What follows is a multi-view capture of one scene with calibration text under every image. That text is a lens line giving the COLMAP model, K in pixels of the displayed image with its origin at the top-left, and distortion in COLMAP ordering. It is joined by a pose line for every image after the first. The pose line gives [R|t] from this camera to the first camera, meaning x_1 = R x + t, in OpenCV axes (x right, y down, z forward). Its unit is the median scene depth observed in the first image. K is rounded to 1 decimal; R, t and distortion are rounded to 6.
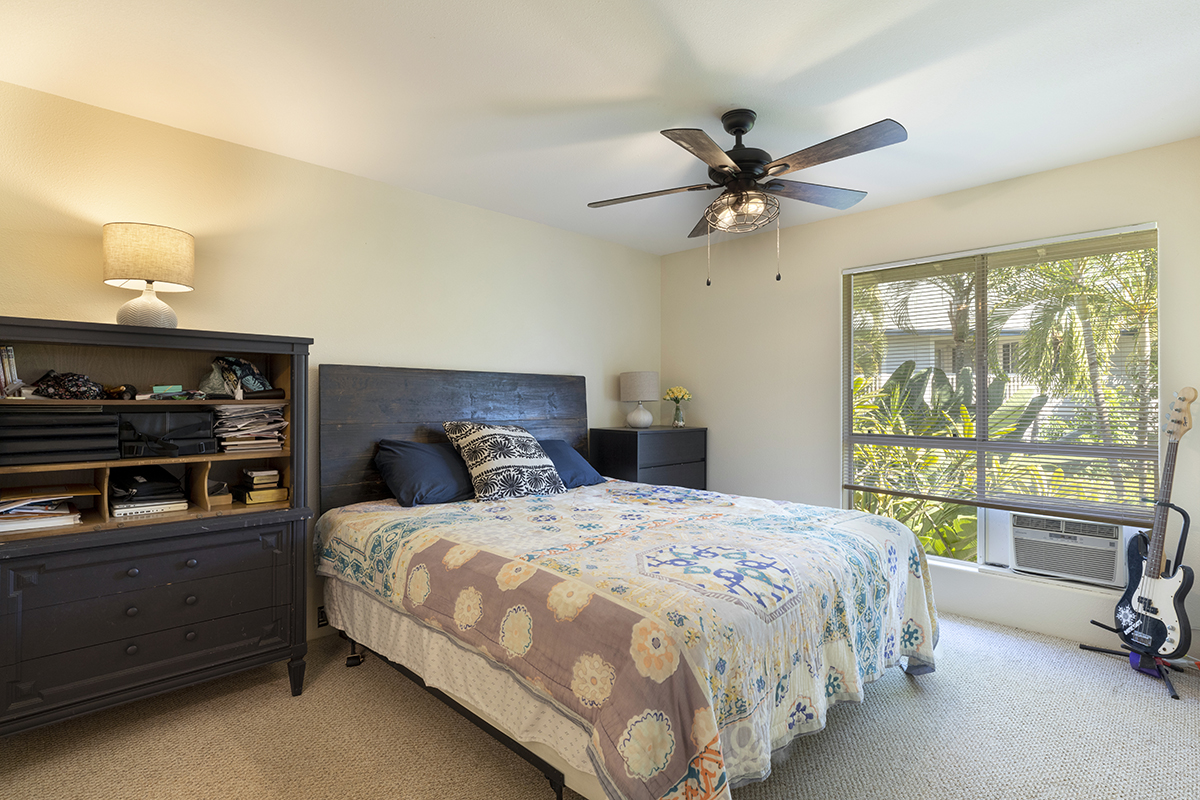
lens RADIAL K [[608.5, 0, 604.3], [0, 608.5, 396.8], [0, 0, 1]] dist [0.004148, 0.000112]
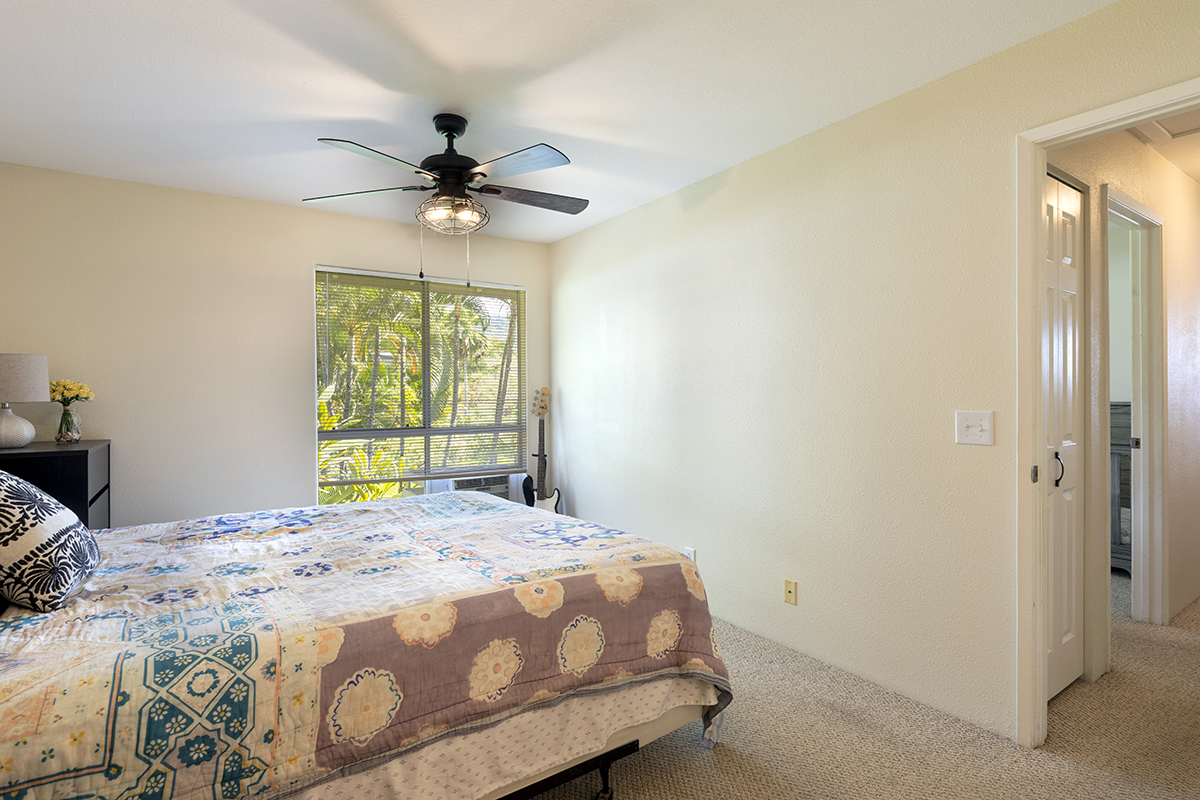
lens RADIAL K [[608.5, 0, 592.6], [0, 608.5, 398.2], [0, 0, 1]] dist [0.004148, 0.000112]
pose [[0.166014, -0.010451, 0.986068, -0.810533], [0.005042, 0.999940, 0.009749, -0.001733], [-0.986110, 0.003353, 0.166057, 0.633669]]
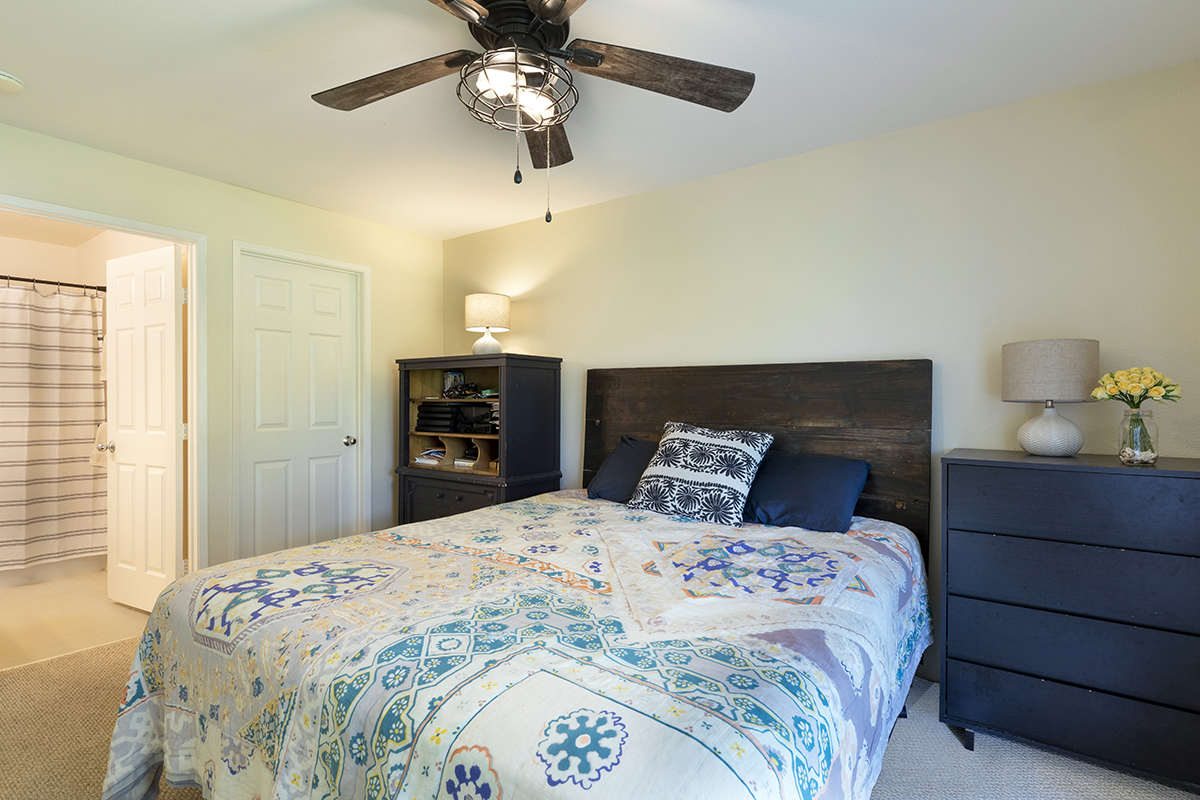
lens RADIAL K [[608.5, 0, 609.7], [0, 608.5, 398.6], [0, 0, 1]] dist [0.004148, 0.000112]
pose [[0.134559, 0.000015, -0.990906, 0.927473], [0.005576, 0.999984, 0.000773, 0.004486], [0.990890, -0.005629, 0.134557, 1.093517]]
